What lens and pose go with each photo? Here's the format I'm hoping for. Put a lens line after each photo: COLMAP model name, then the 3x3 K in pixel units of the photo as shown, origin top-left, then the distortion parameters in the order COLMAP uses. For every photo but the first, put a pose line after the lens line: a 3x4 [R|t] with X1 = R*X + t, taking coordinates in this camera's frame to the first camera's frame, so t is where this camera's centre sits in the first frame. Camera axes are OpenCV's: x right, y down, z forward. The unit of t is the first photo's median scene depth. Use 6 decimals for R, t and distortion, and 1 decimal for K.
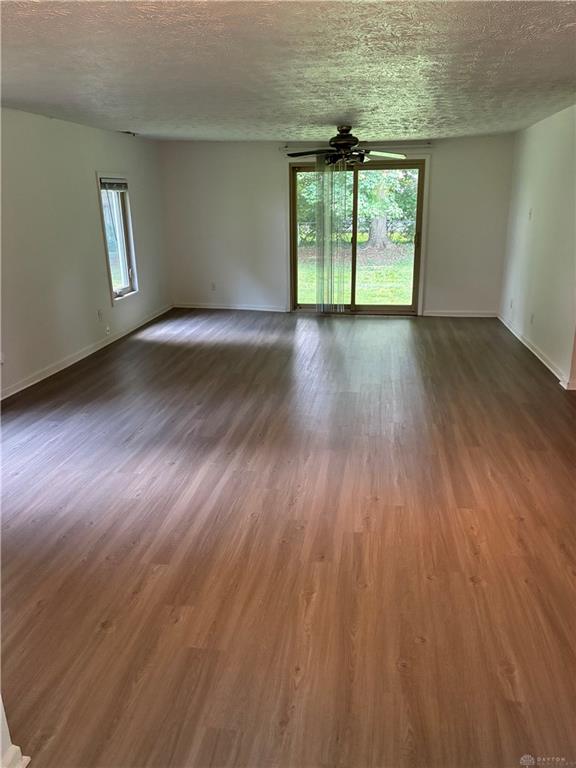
lens RADIAL K [[585.9, 0, 286.2], [0, 585.9, 387.3], [0, 0, 1]] dist [0.044349, -0.059396]
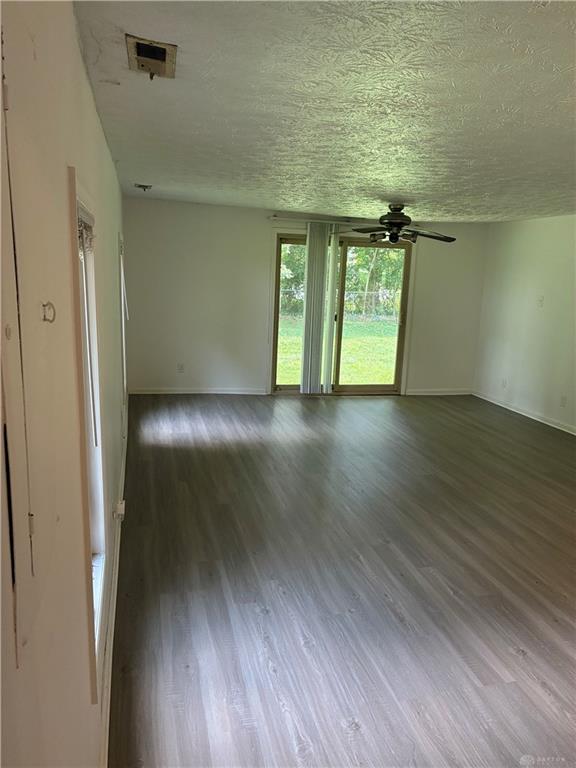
lens RADIAL K [[585.9, 0, 288.1], [0, 585.9, 382.4], [0, 0, 1]] dist [0.044349, -0.059396]
pose [[0.916961, -0.027302, 0.398042, -0.438215], [0.067607, 0.993861, -0.087576, -0.092562], [-0.393207, 0.107214, 0.913177, 0.246024]]
